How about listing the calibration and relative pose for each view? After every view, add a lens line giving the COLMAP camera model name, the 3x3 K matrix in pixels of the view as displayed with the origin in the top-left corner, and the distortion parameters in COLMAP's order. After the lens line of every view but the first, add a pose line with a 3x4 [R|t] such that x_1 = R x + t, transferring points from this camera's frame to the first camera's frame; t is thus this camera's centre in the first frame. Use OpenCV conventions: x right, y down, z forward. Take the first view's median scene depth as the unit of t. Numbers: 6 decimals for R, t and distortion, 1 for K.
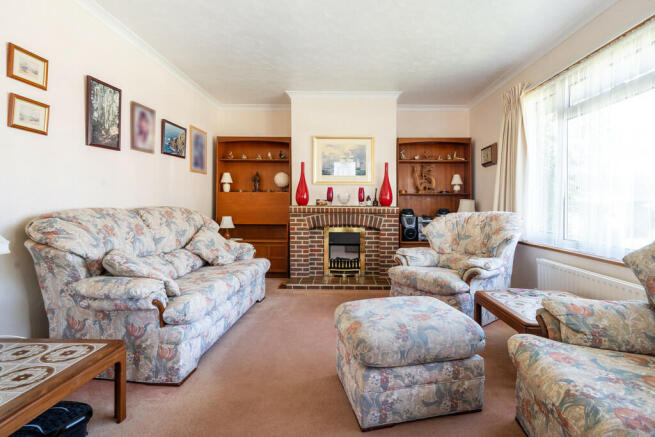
lens RADIAL K [[343.4, 0, 335.6], [0, 343.4, 204.2], [0, 0, 1]] dist [0.004586, -0.000946]
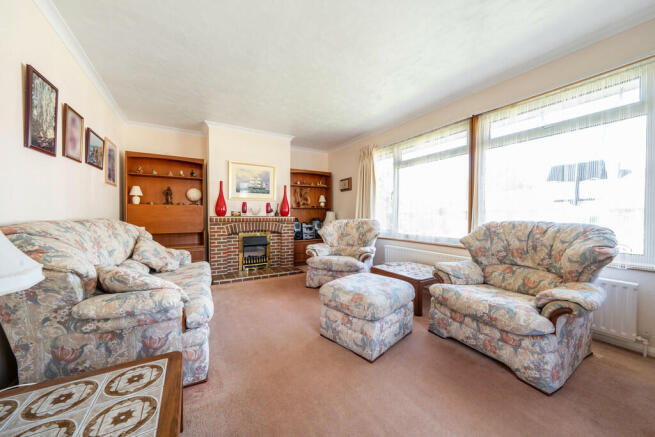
lens RADIAL K [[240.9, 0, 326.6], [0, 240.9, 216.6], [0, 0, 1]] dist [-0.001487, -0.000219]
pose [[0.859026, -0.008507, 0.511861, -0.309864], [0.004421, 0.999948, 0.009201, -0.001855], [-0.511913, -0.005641, 0.859019, 0.089096]]
